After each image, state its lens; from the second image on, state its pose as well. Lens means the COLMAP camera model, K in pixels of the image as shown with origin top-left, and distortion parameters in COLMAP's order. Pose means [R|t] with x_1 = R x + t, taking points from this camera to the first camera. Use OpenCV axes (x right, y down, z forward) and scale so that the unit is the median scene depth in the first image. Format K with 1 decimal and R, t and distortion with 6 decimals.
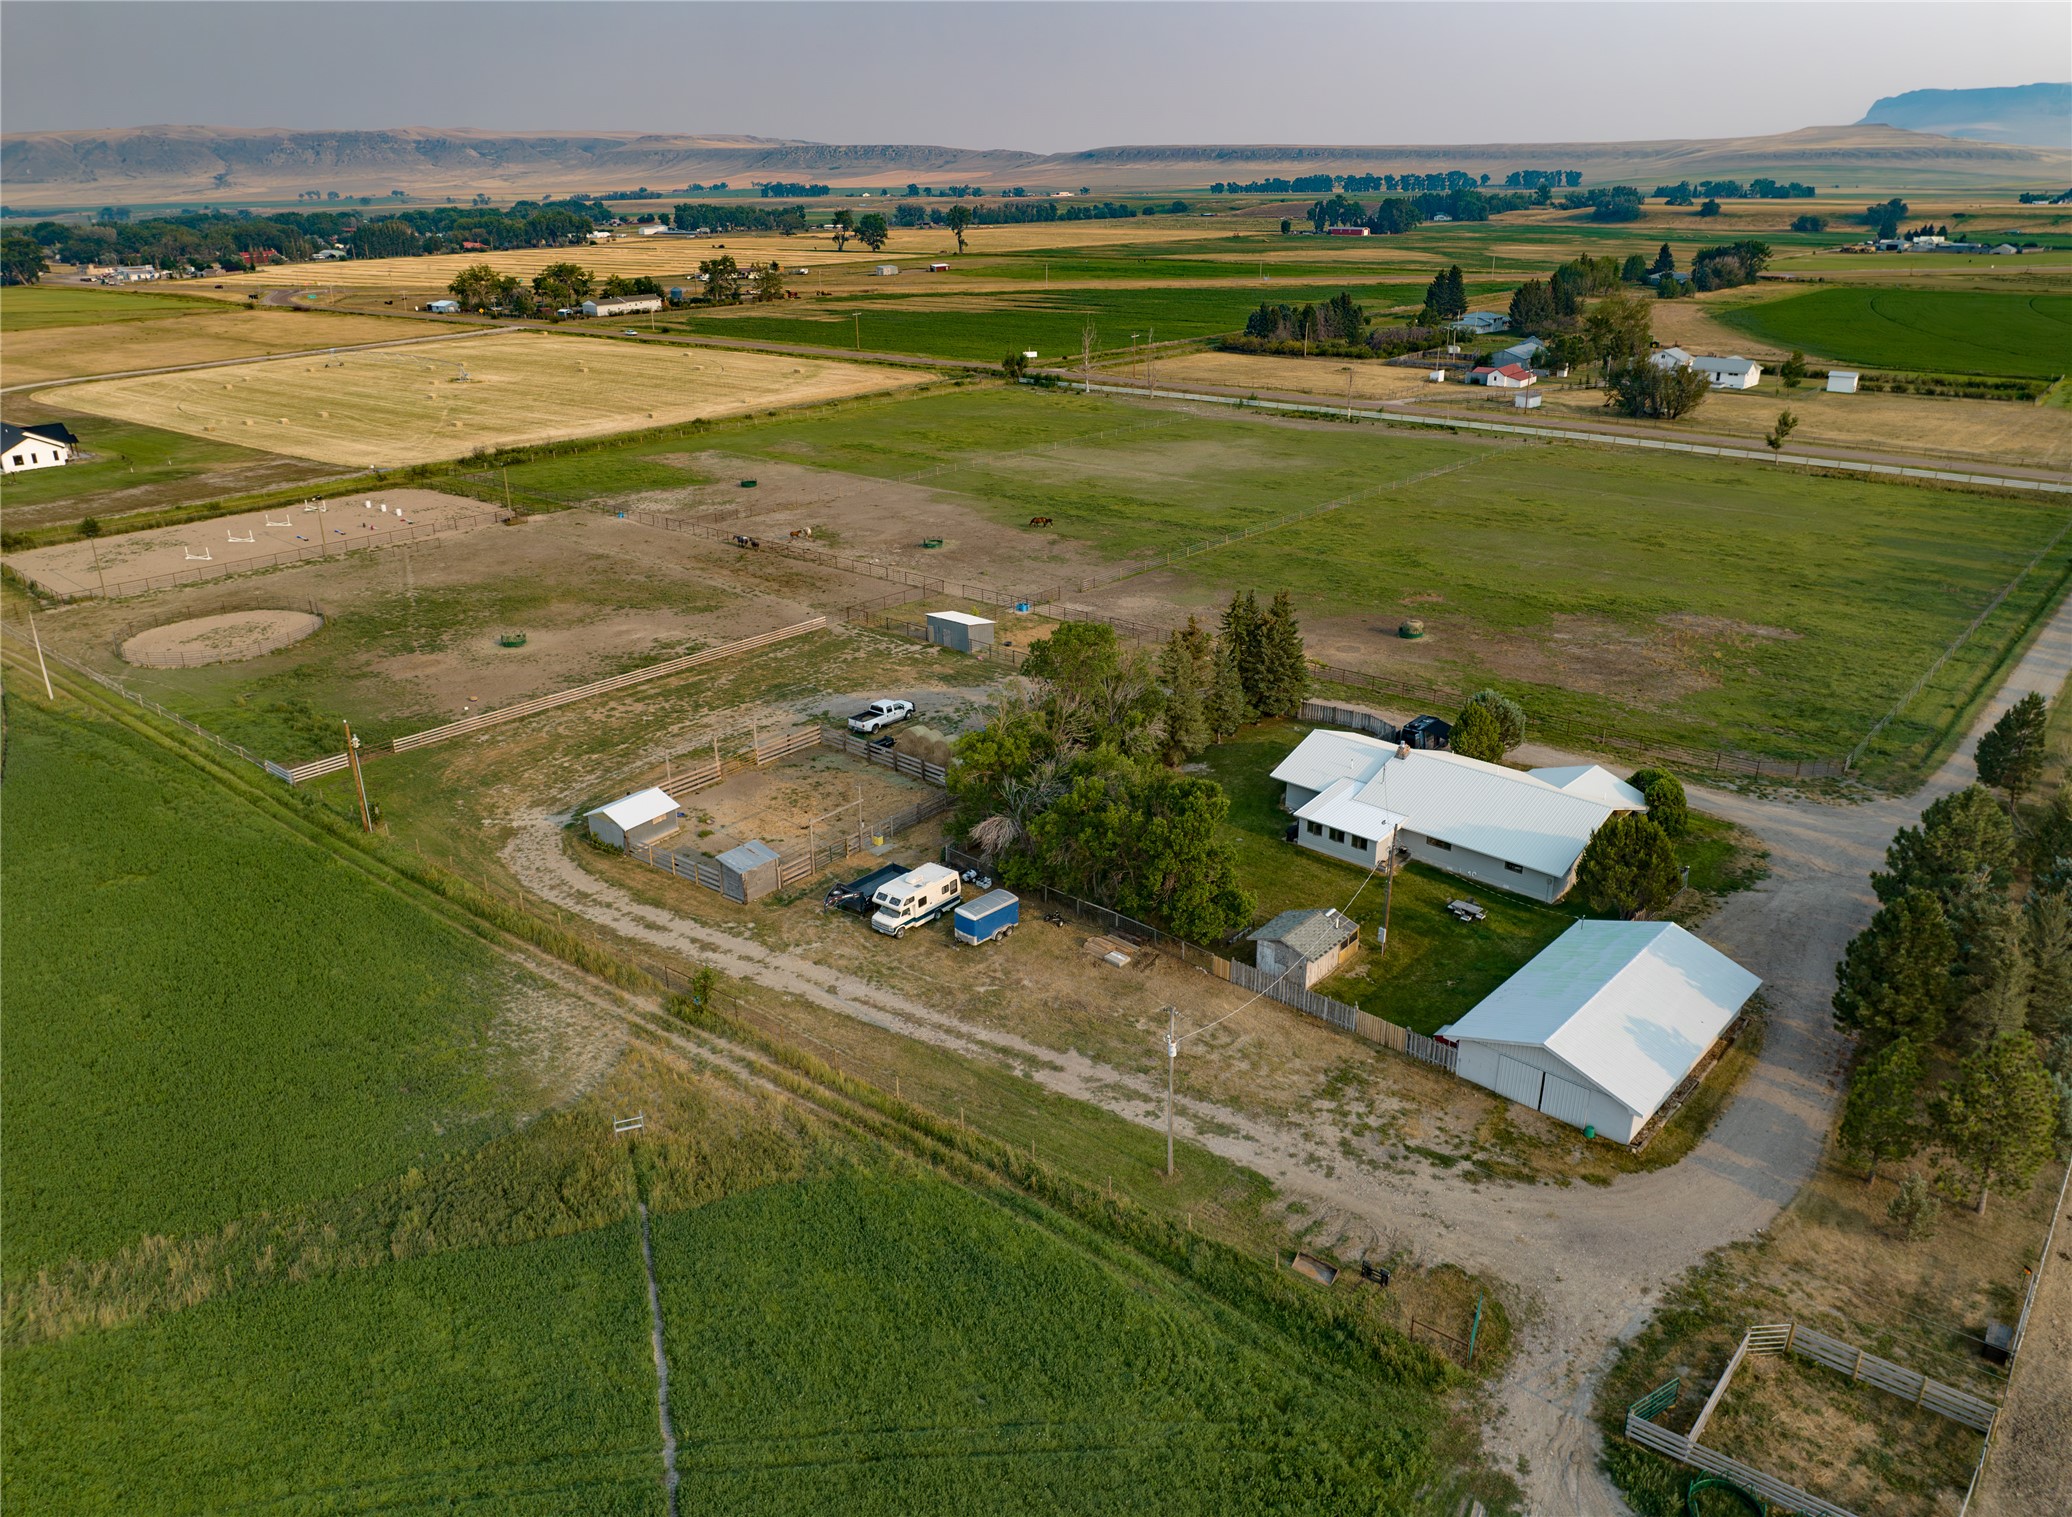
lens RADIAL K [[1464.3, 0, 1036.0], [0, 1464.3, 758.5], [0, 0, 1]] dist [-0.033937, -0.000978]
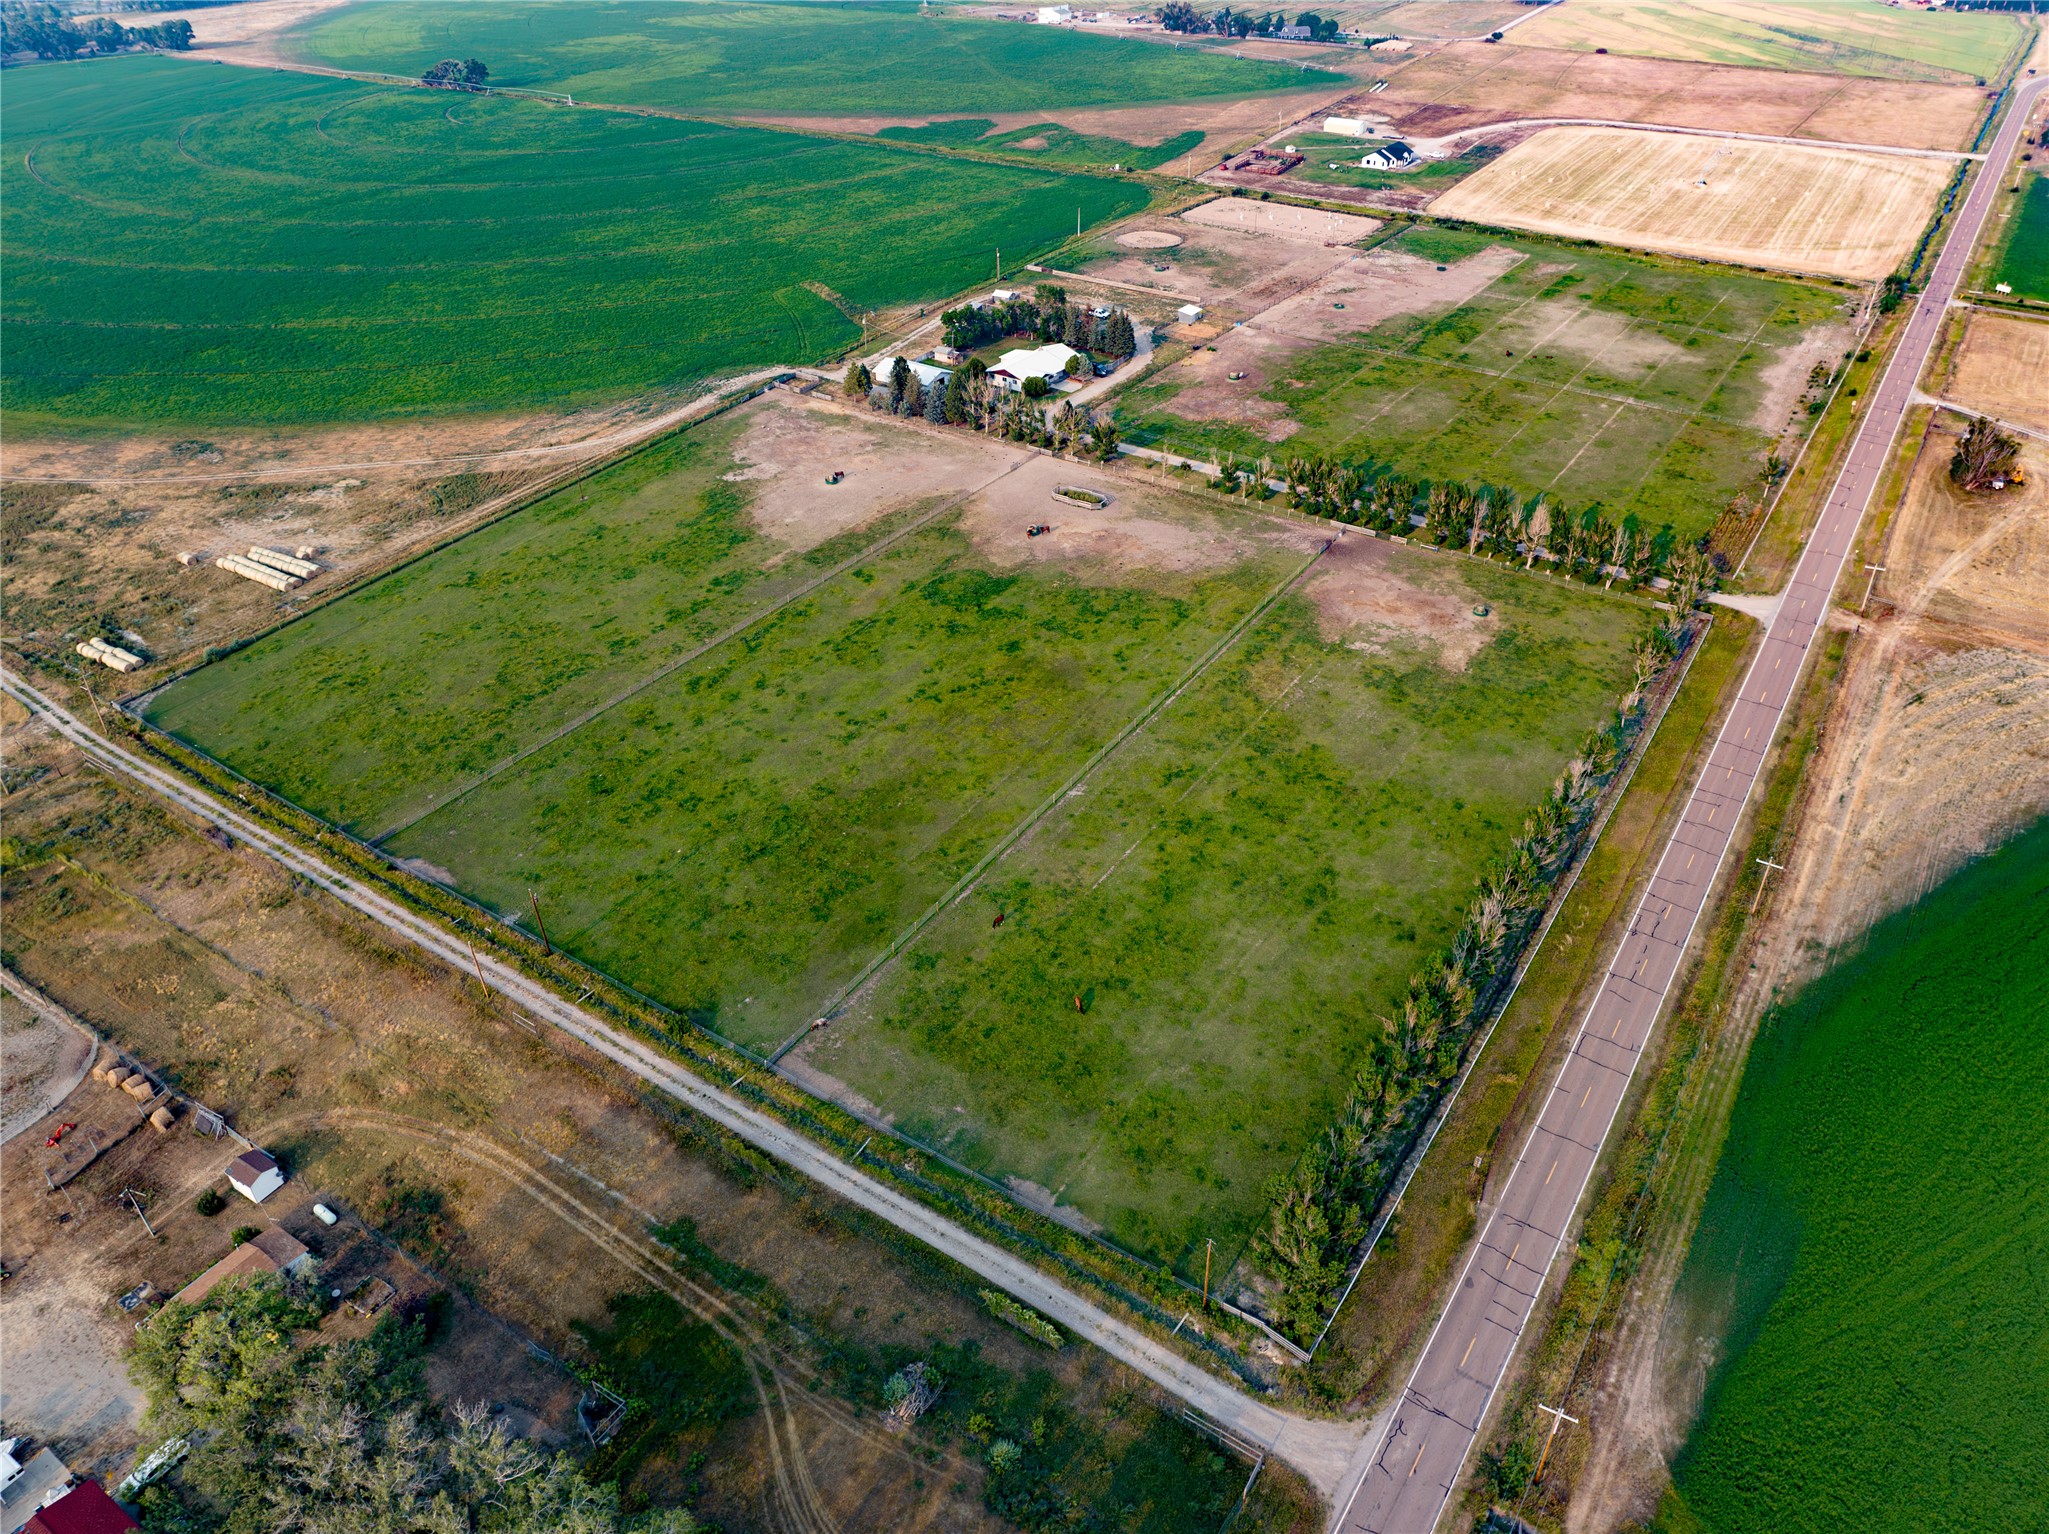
lens RADIAL K [[1421.4, 0, 1024.5], [0, 1421.4, 767.0], [0, 0, 1]] dist [-0.035544, -0.000968]
pose [[0.130744, 0.578977, -0.804793, 3.017221], [-0.366414, 0.782504, 0.503416, -0.775620], [0.921220, 0.229069, 0.314453, 0.147956]]
